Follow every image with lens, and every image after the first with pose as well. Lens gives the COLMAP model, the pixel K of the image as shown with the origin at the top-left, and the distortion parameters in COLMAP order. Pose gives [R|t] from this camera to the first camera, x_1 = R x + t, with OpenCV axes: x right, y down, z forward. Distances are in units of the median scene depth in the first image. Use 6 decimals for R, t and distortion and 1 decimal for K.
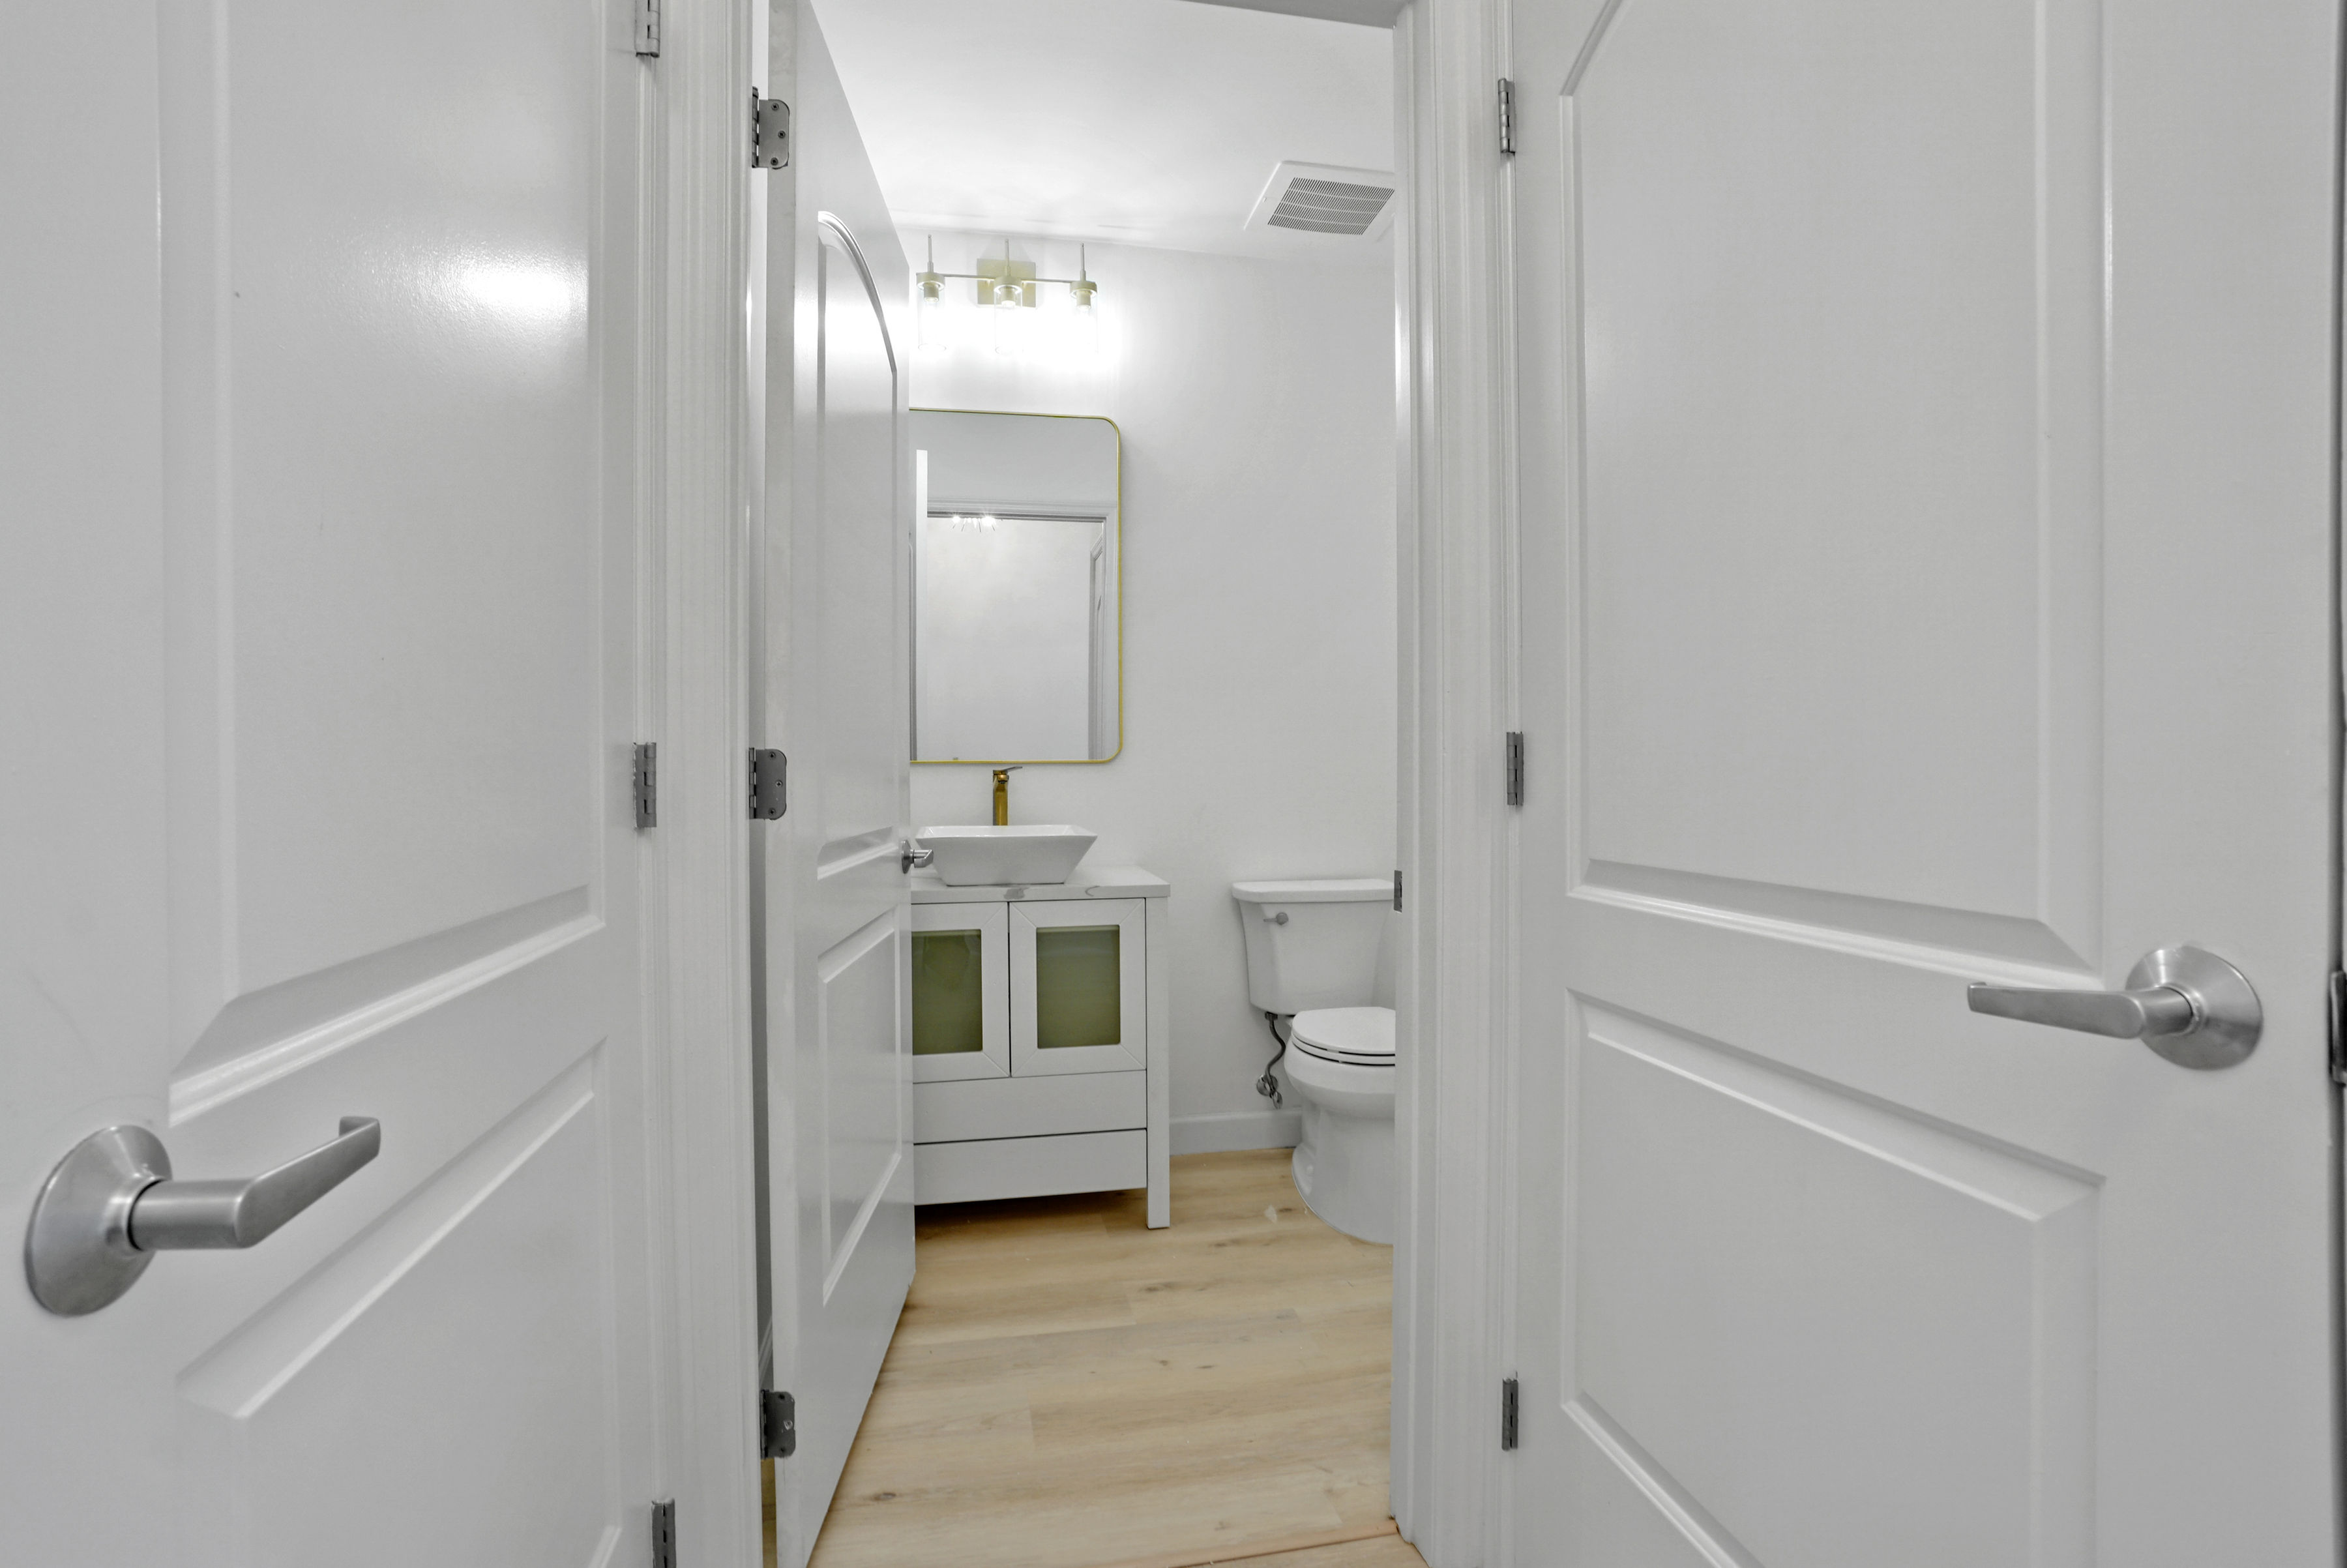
lens RADIAL K [[1065.4, 0, 1138.5], [0, 1065.4, 782.2], [0, 0, 1]] dist [-0.057963, 0.000033]
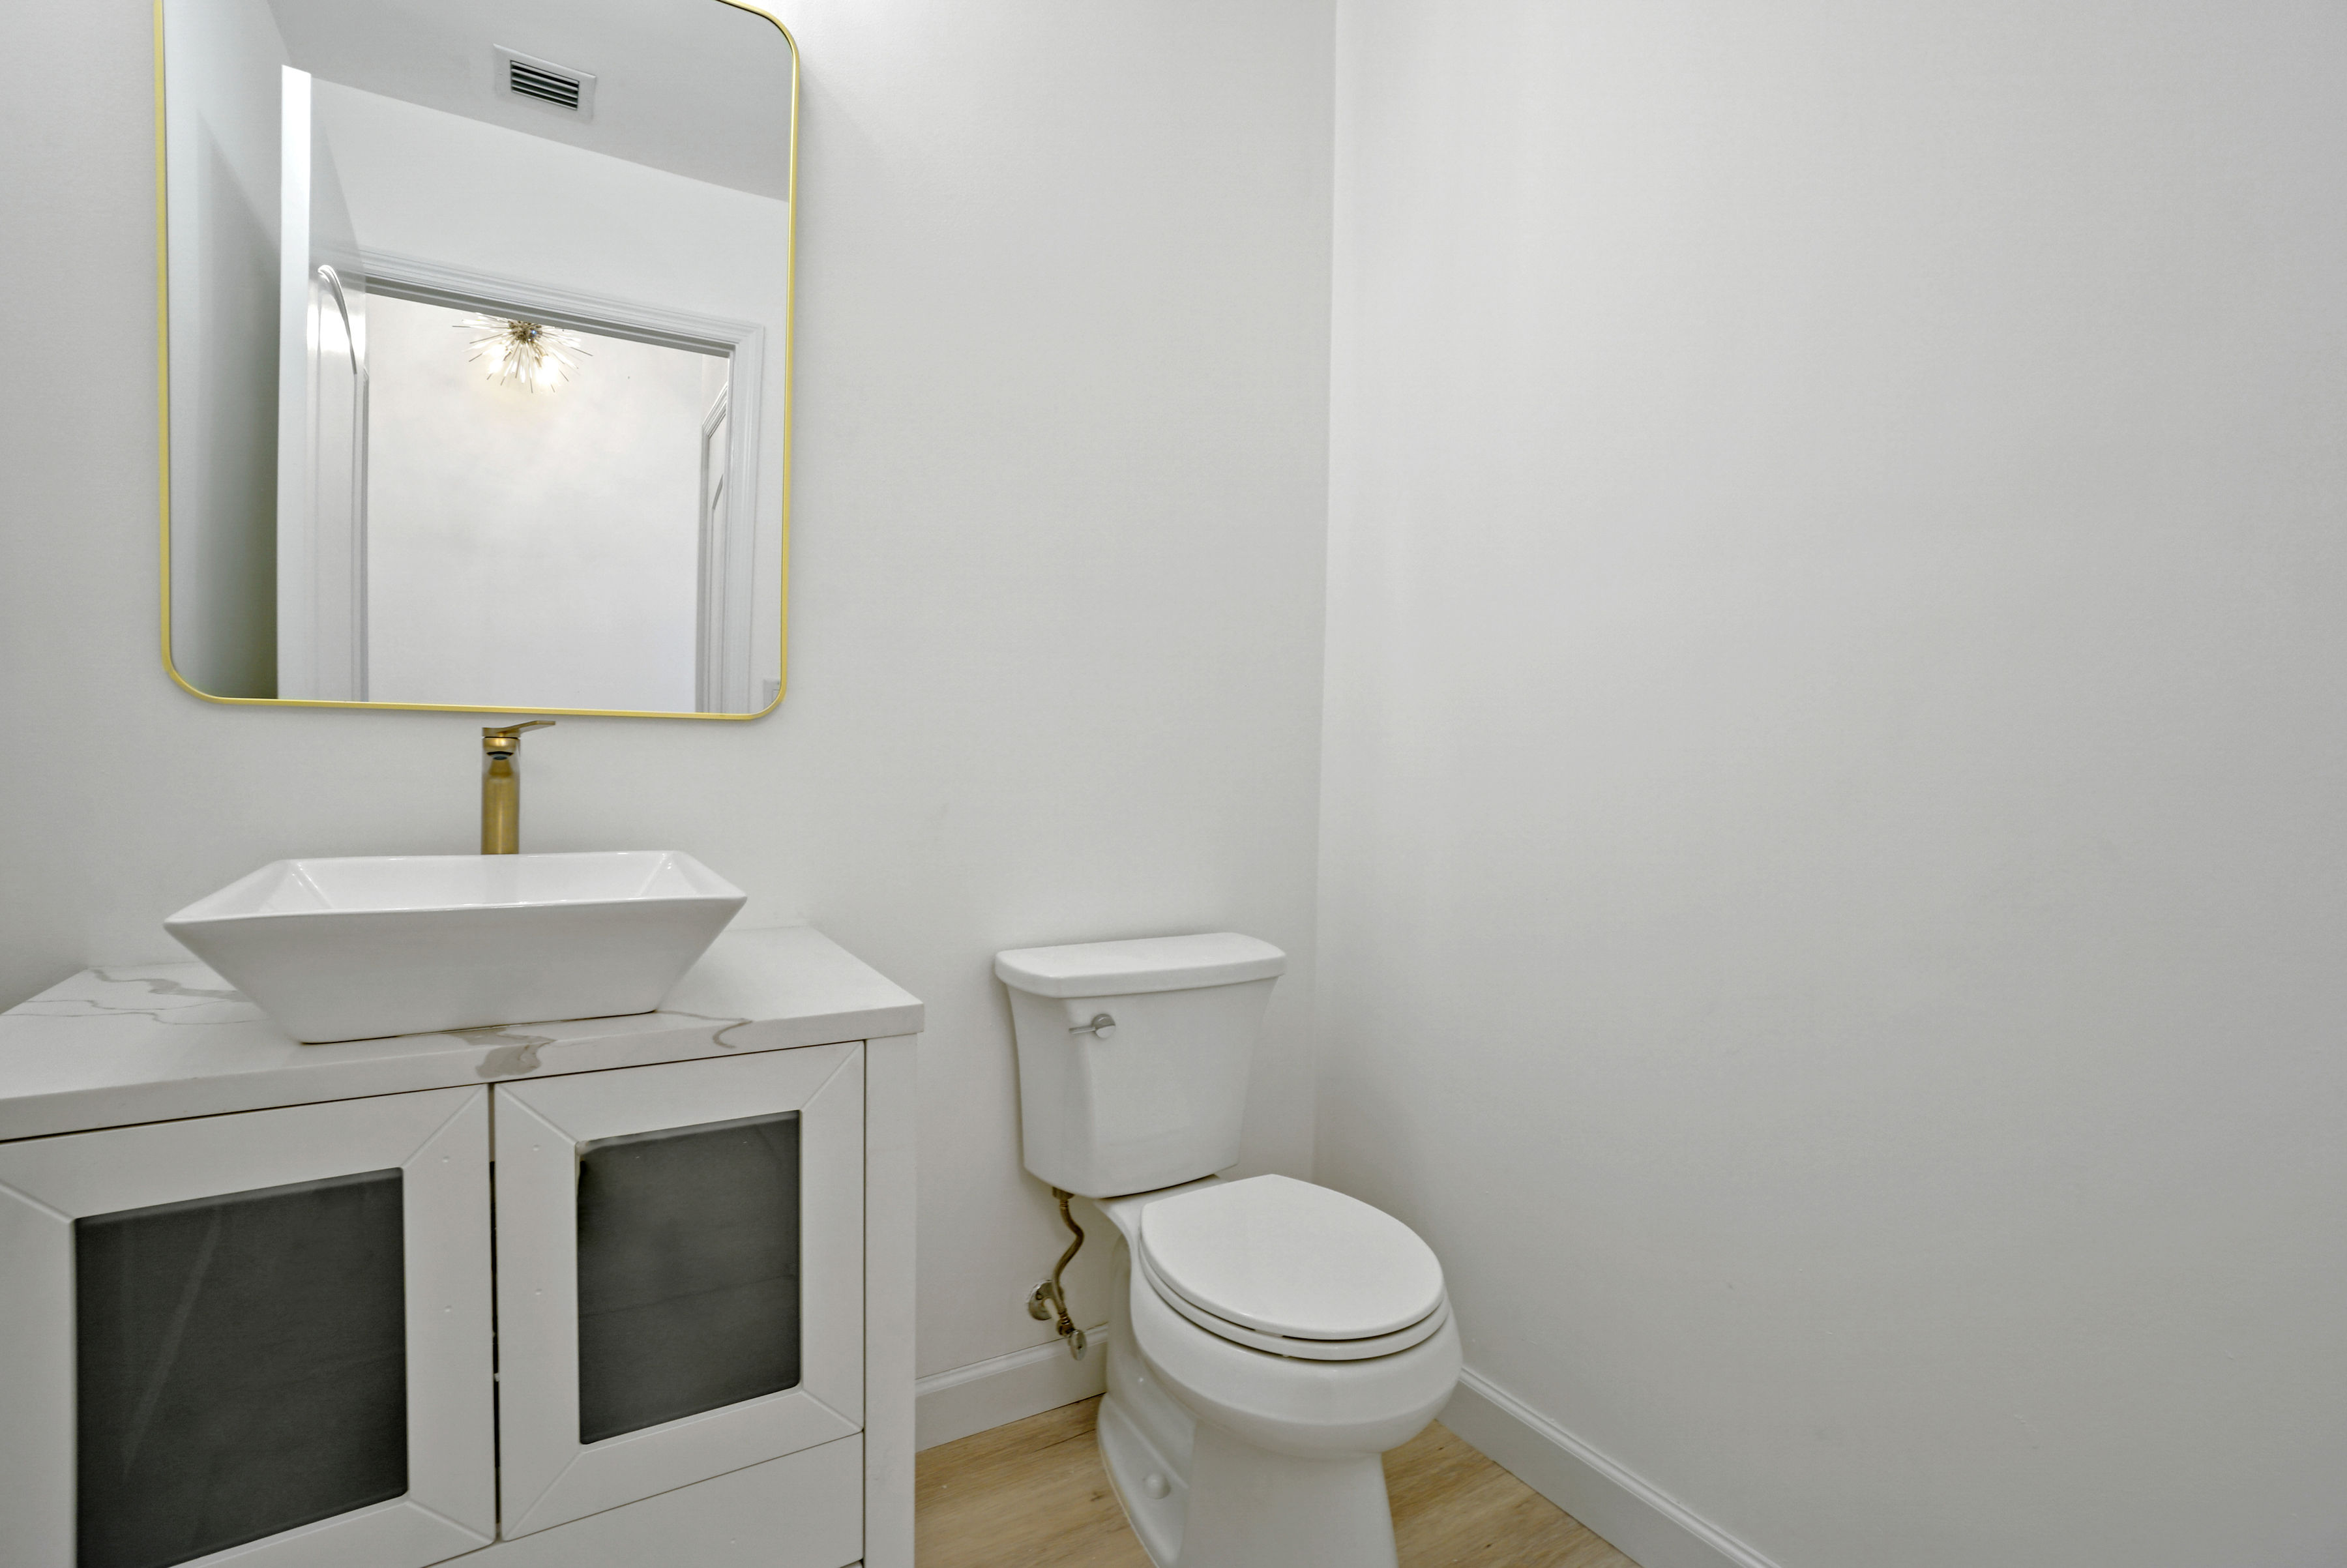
lens RADIAL K [[1093.3, 0, 1181.8], [0, 1093.3, 786.5], [0, 0, 1]] dist [-0.049784, 0.022184]
pose [[0.924666, 0.012165, 0.380585, -0.041559], [-0.023879, 0.999375, 0.026072, -0.006380], [-0.380030, -0.033195, 0.924378, 0.546155]]
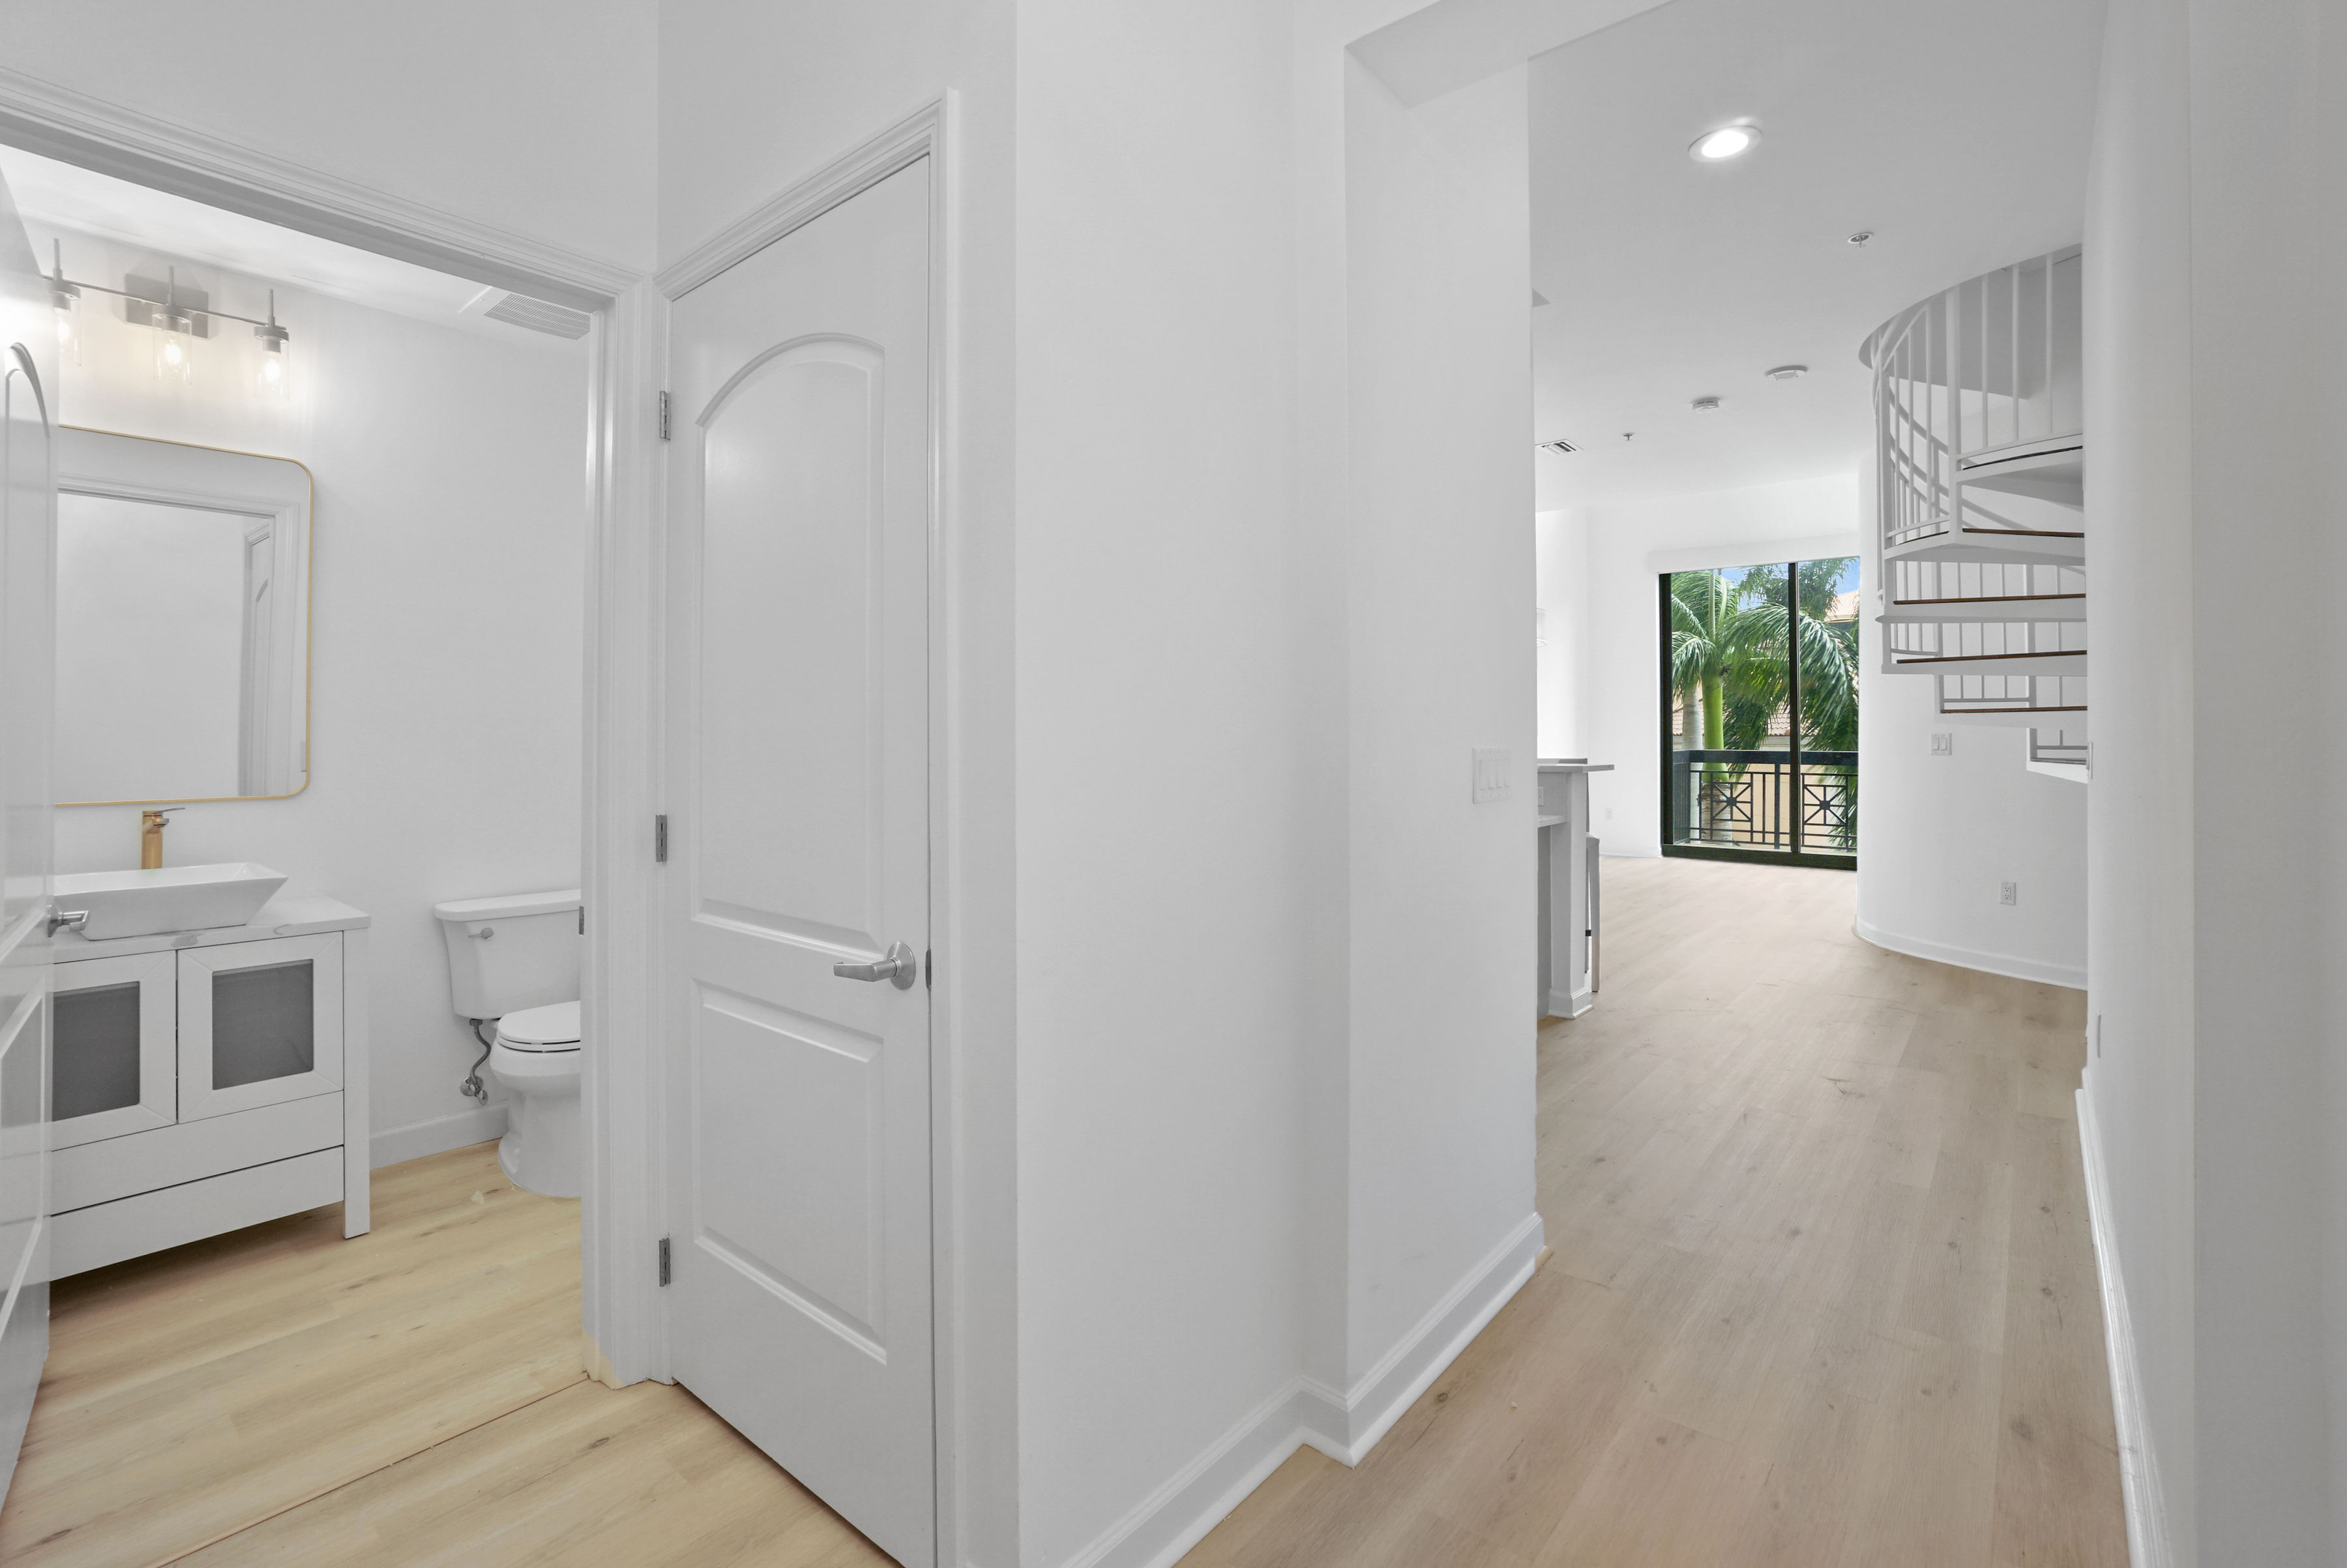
lens RADIAL K [[1077.0, 0, 1156.3], [0, 1077.0, 730.7], [0, 0, 1]] dist [-0.045778, 0.019775]
pose [[0.766220, 0.009238, 0.642512, -0.050210], [-0.000535, 0.999905, -0.013738, -0.080080], [-0.642578, 0.010183, 0.766153, -0.354862]]
